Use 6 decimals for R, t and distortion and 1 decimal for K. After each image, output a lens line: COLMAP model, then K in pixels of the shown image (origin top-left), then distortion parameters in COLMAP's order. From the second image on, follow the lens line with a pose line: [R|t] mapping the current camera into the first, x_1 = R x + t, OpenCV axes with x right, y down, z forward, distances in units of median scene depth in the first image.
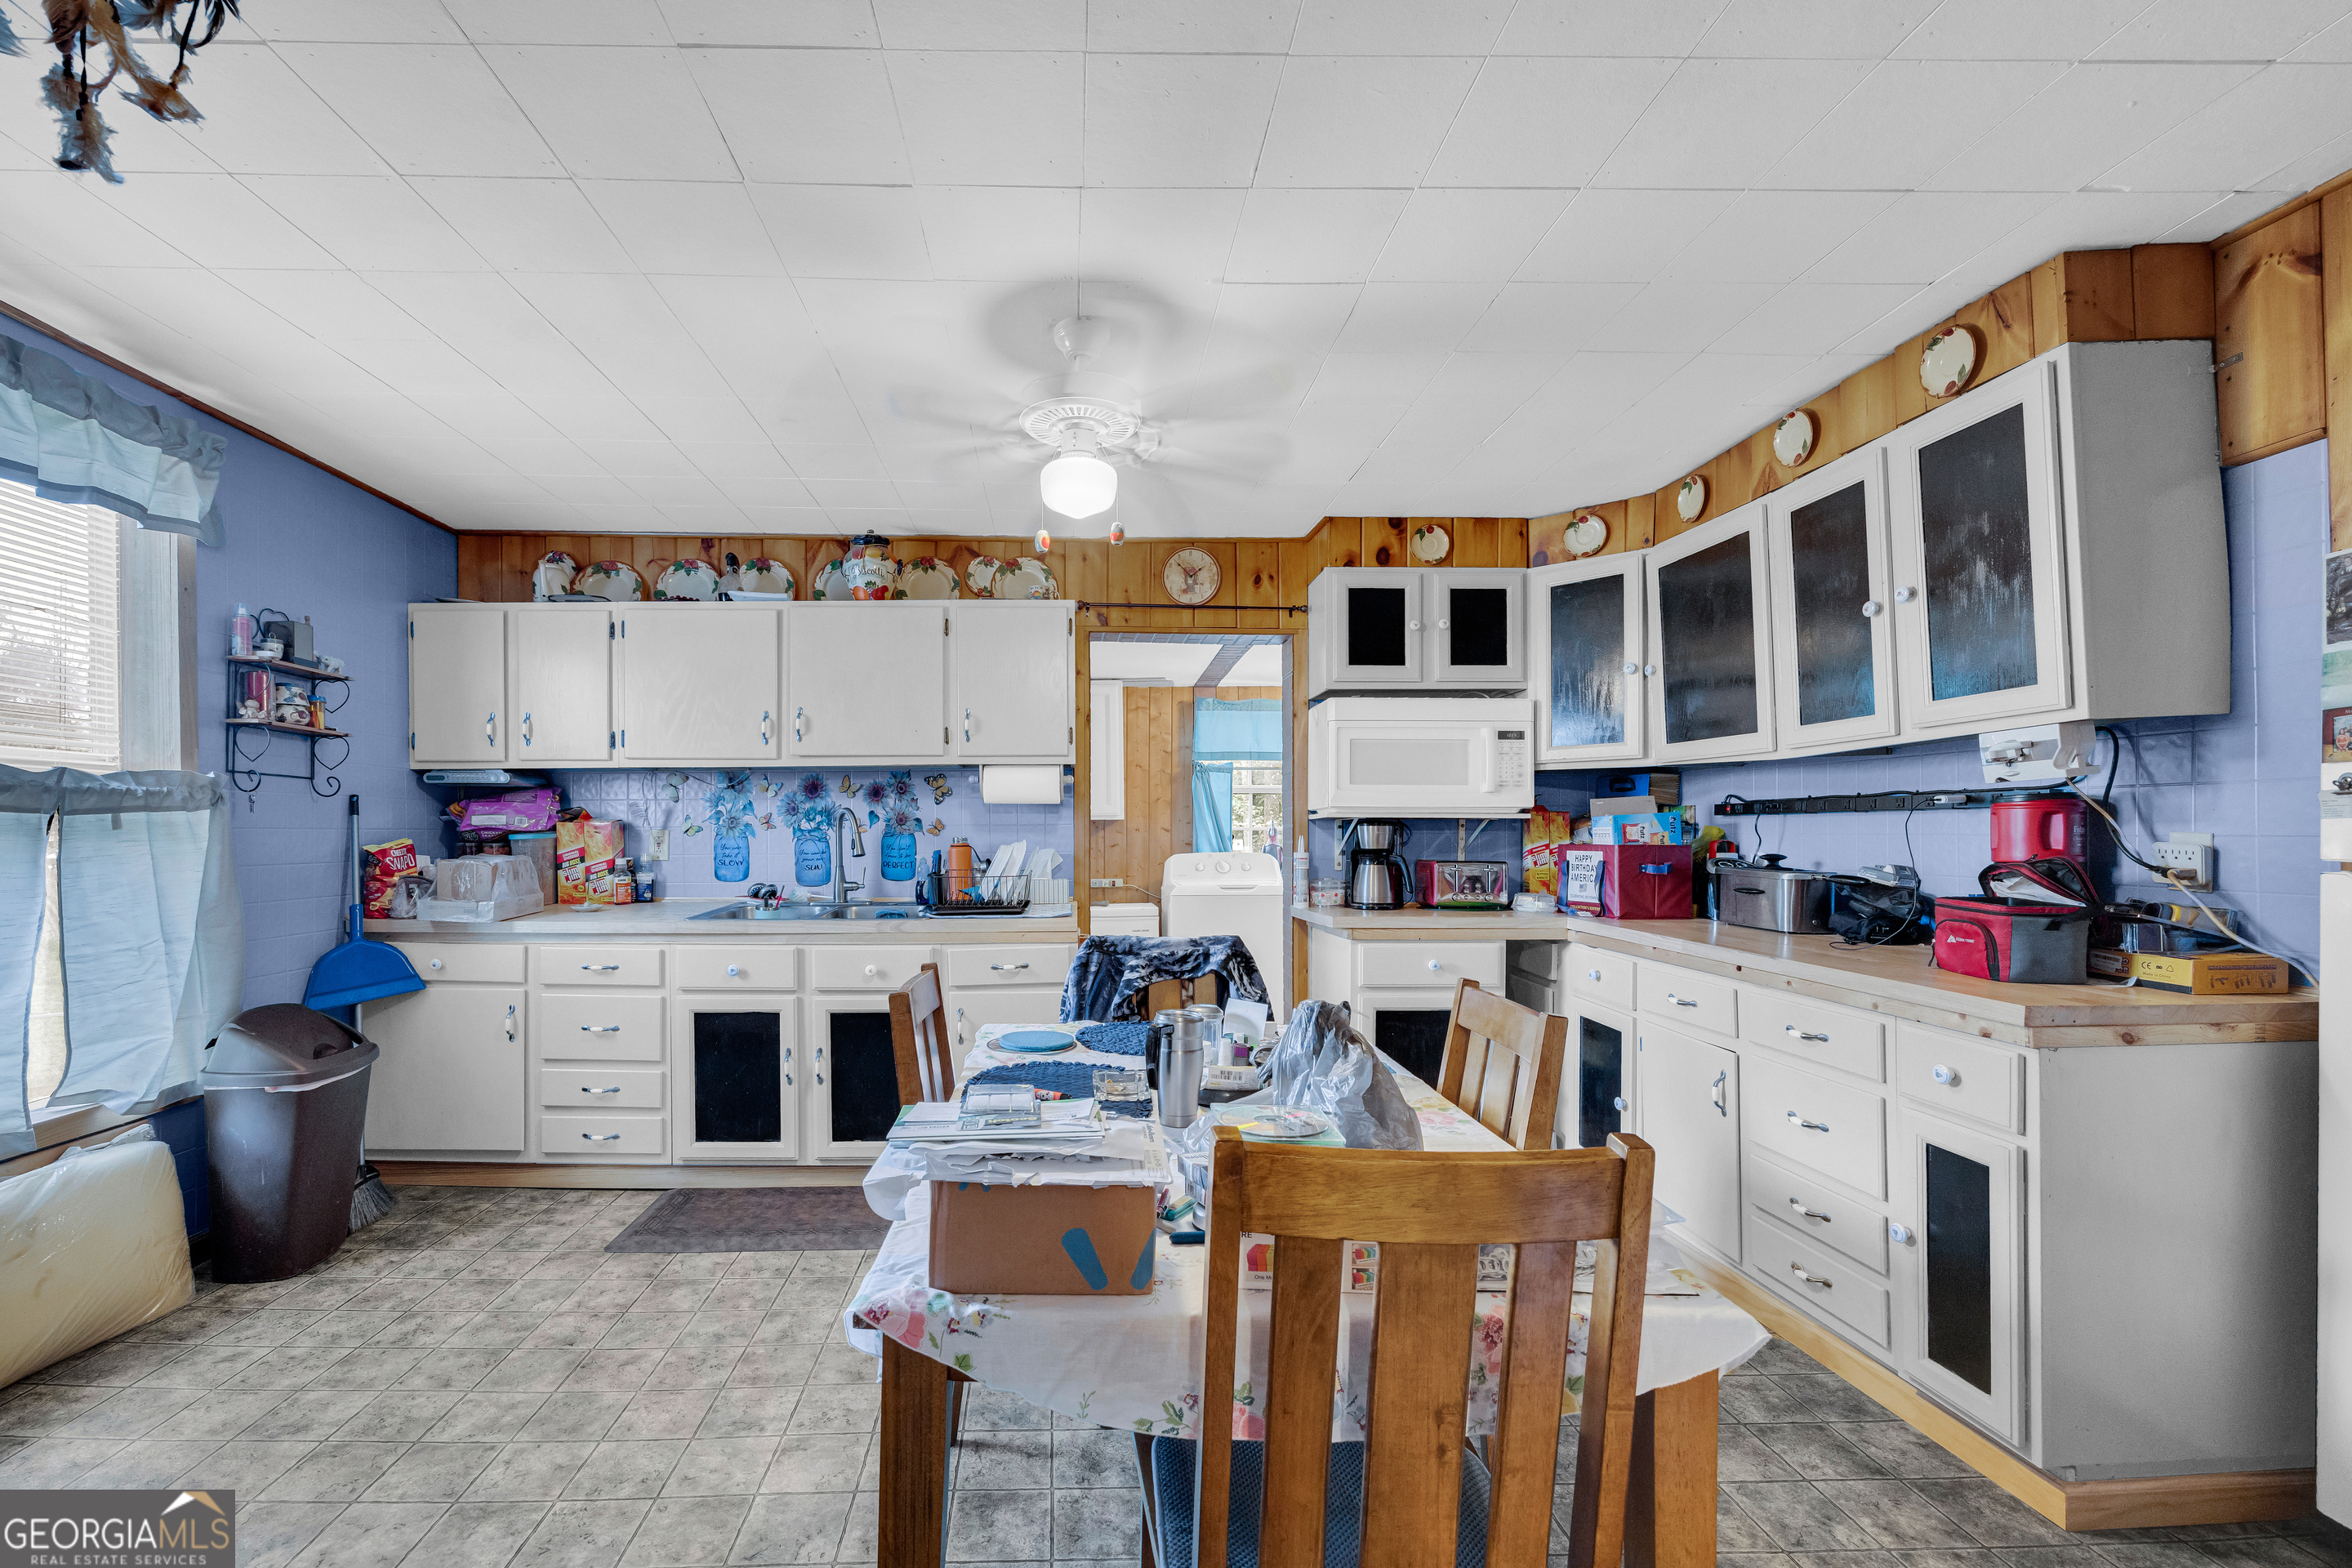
lens RADIAL K [[996.1, 0, 1101.2], [0, 996.1, 830.7], [0, 0, 1]] dist [-0.000141, -0.000111]
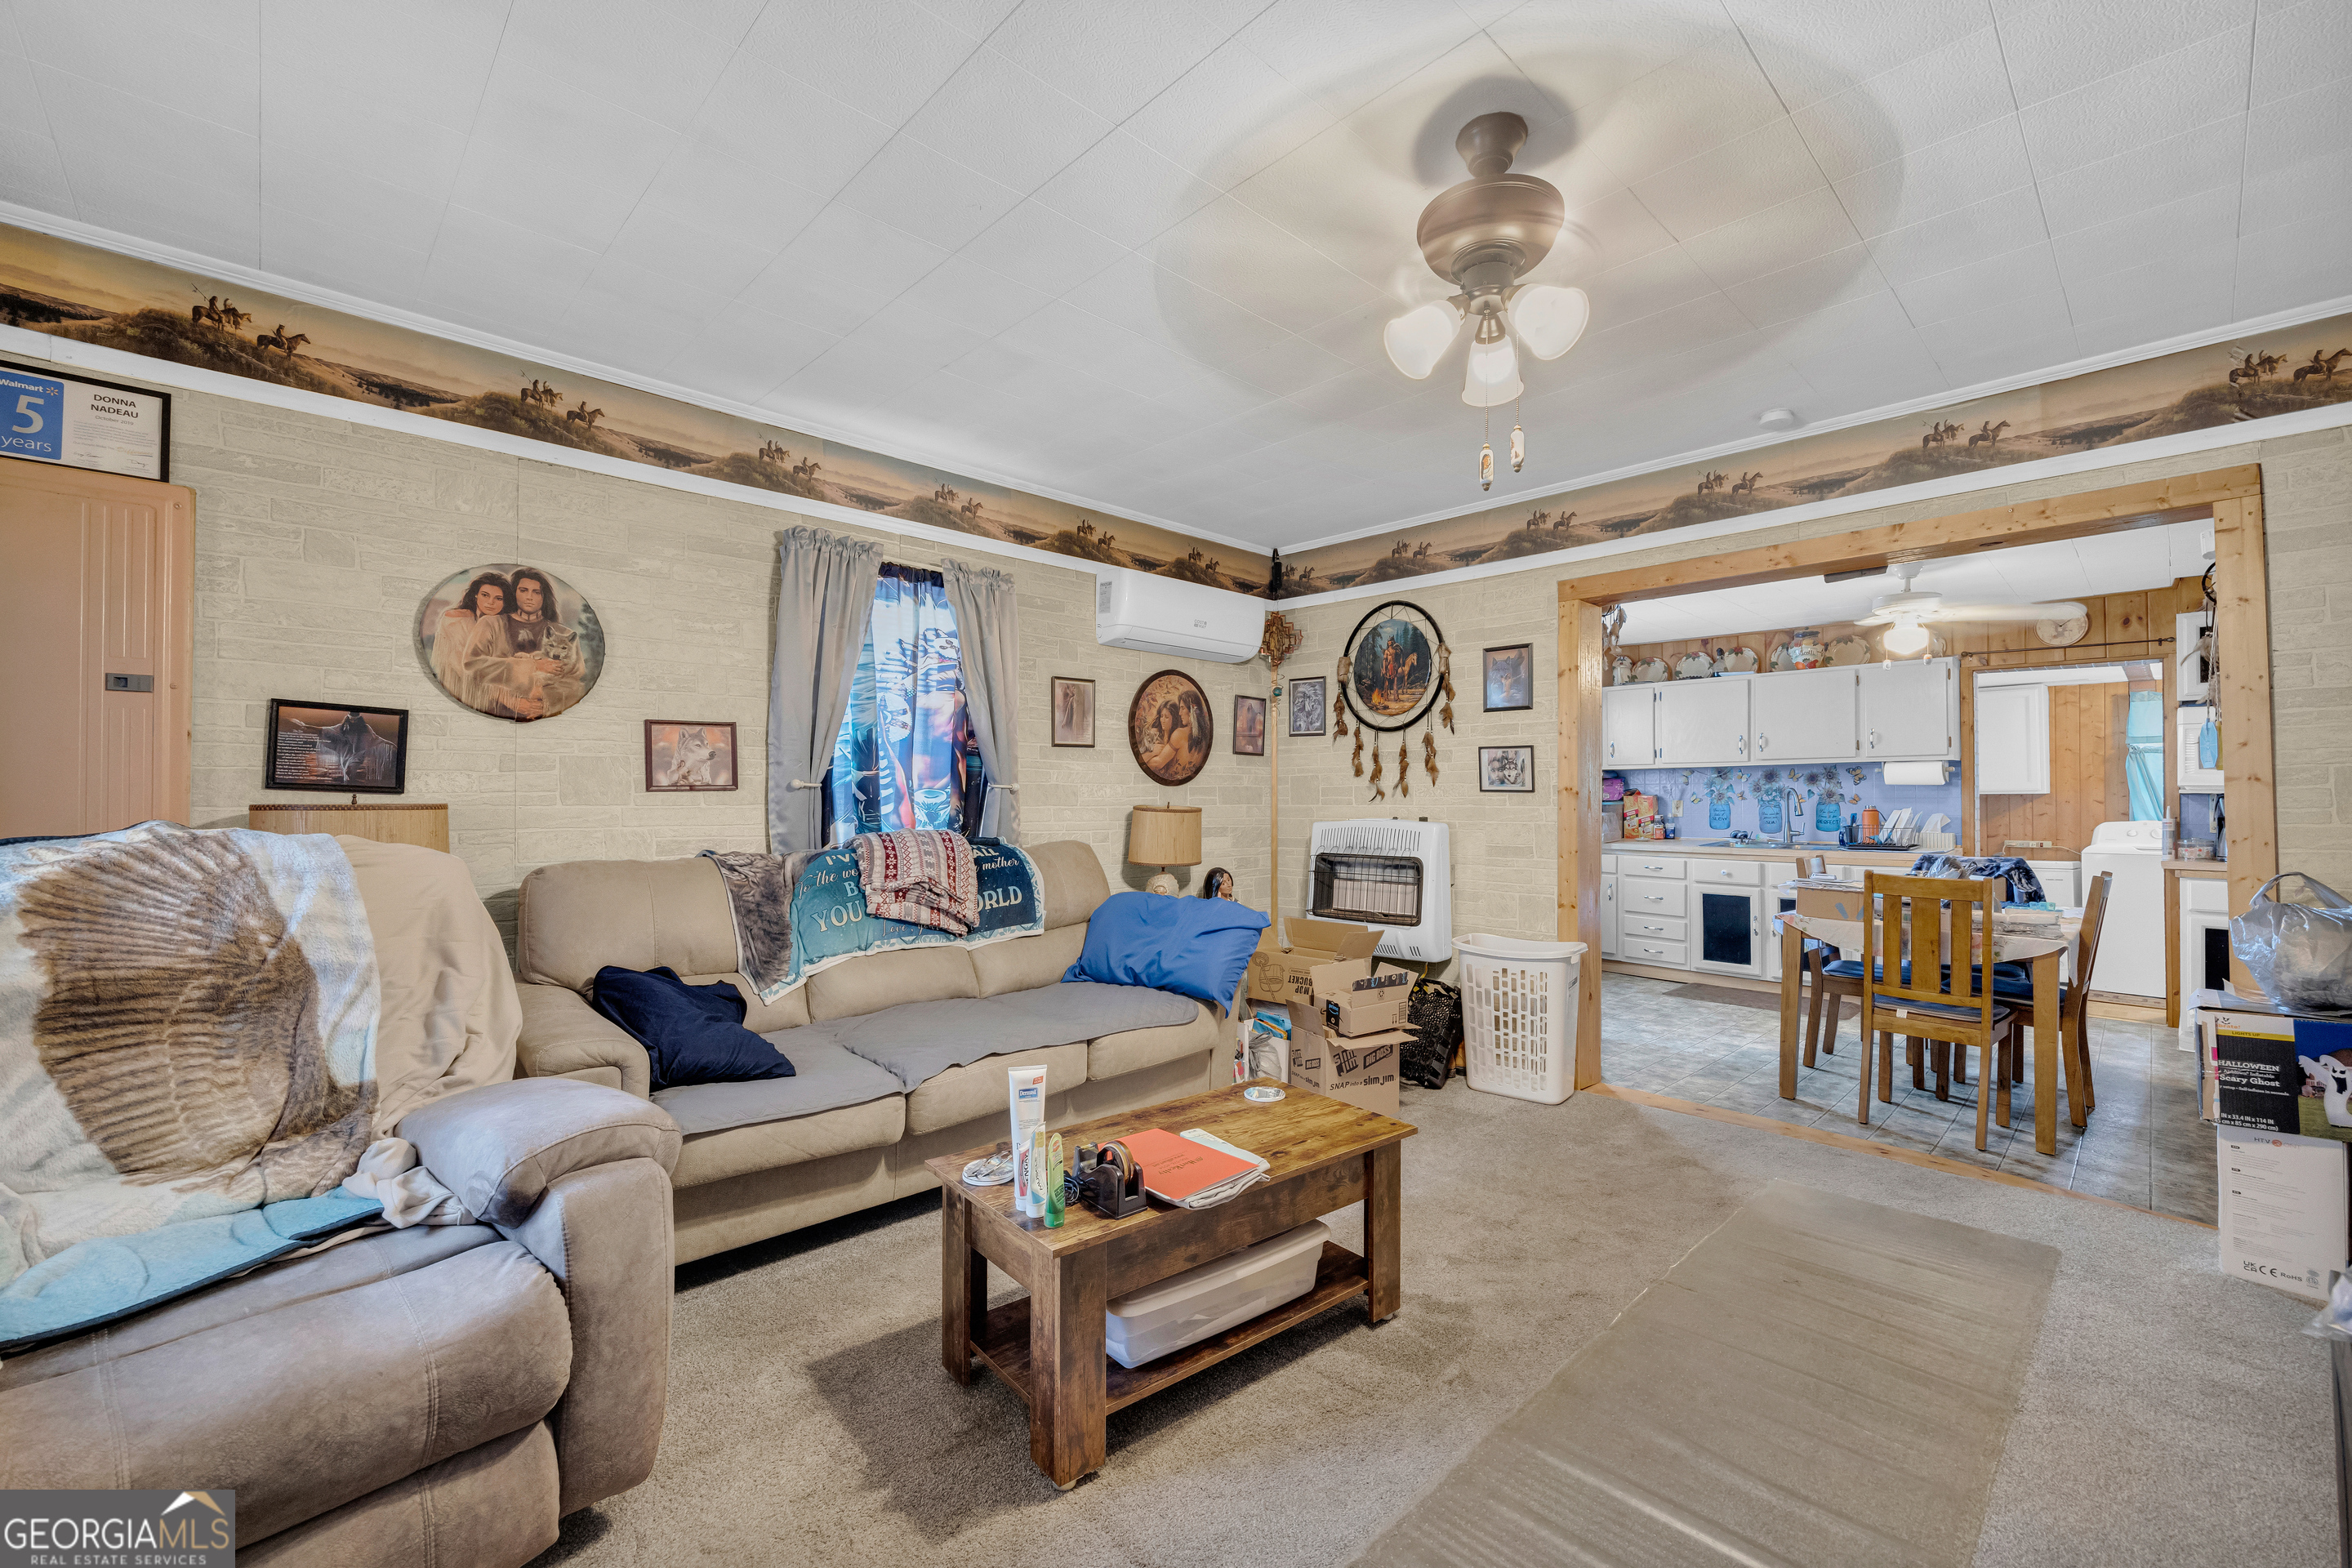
lens RADIAL K [[982.6, 0, 1176.0], [0, 982.6, 784.0], [0, 0, 1]] dist [-0.006502, -0.000411]
pose [[0.670128, -0.008104, -0.742202, 0.288215], [-0.004622, 0.999875, -0.015090, 0.000694], [0.742232, 0.013543, 0.670007, -0.926869]]
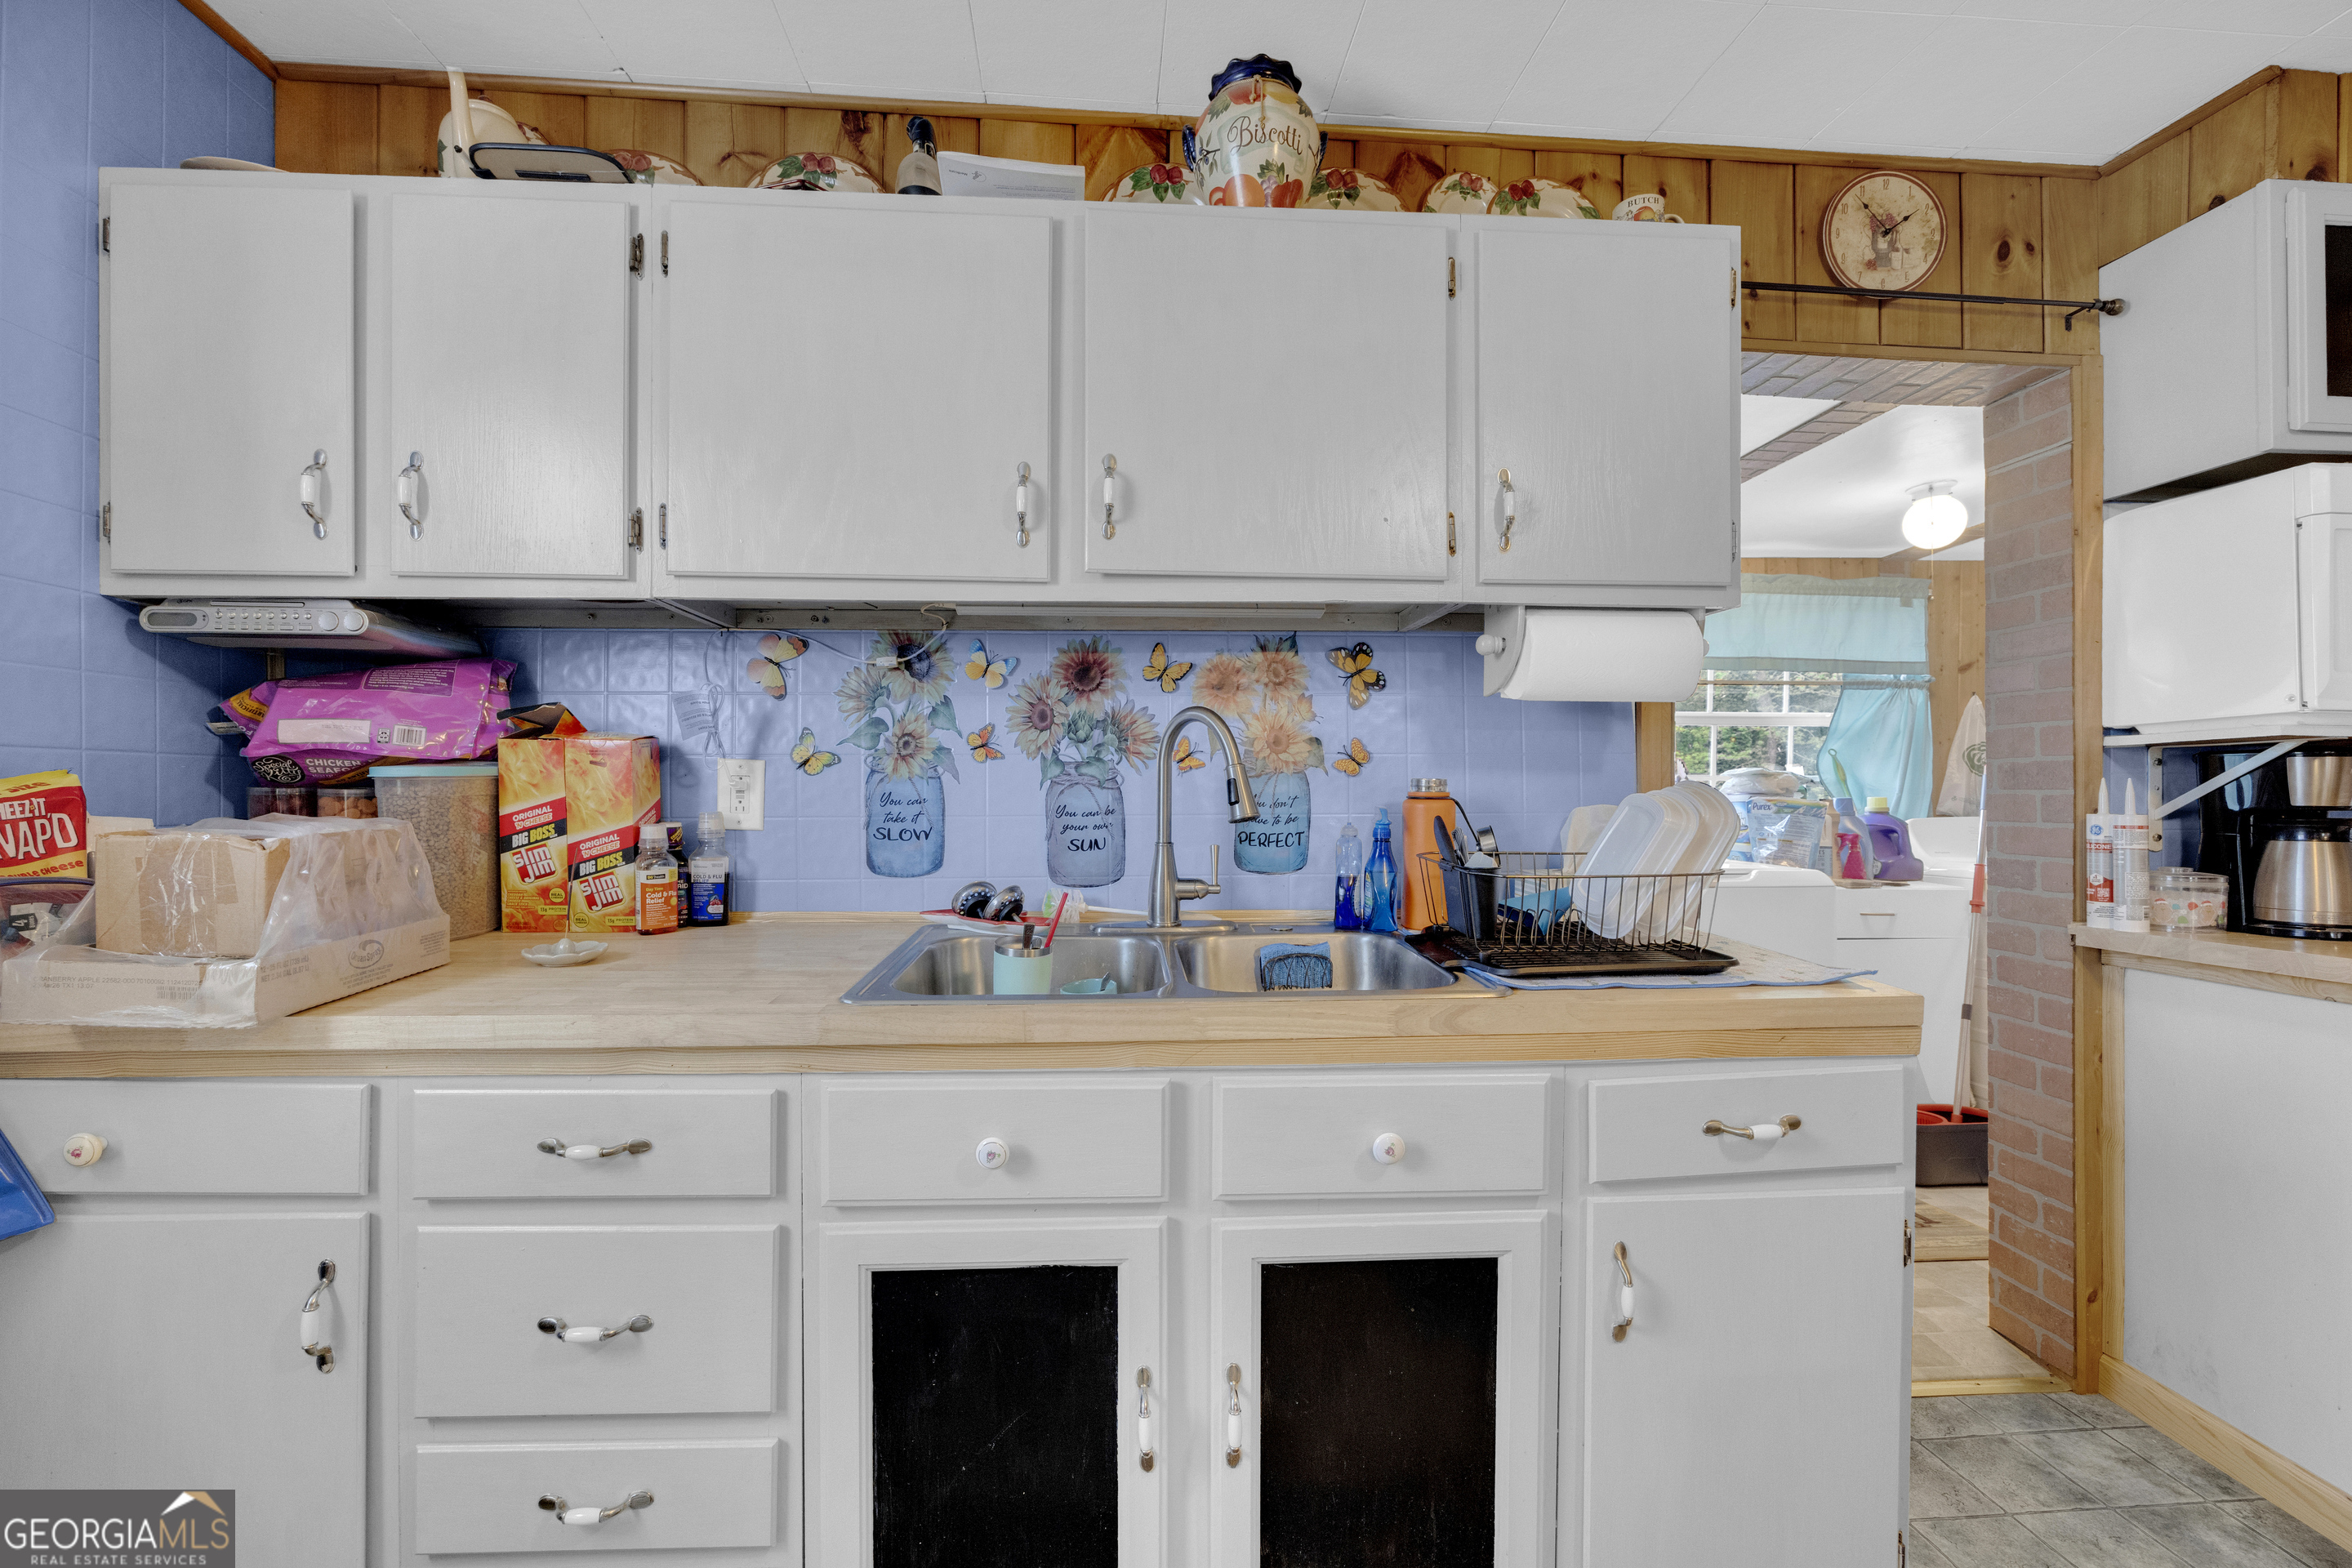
lens RADIAL K [[982.6, 0, 1176.0], [0, 982.6, 784.0], [0, 0, 1]] dist [-0.006502, -0.000411]
pose [[0.998848, 0.003499, 0.047867, -0.277912], [-0.003315, 0.999987, -0.003922, 0.011065], [-0.047881, 0.003759, 0.998846, 0.567537]]
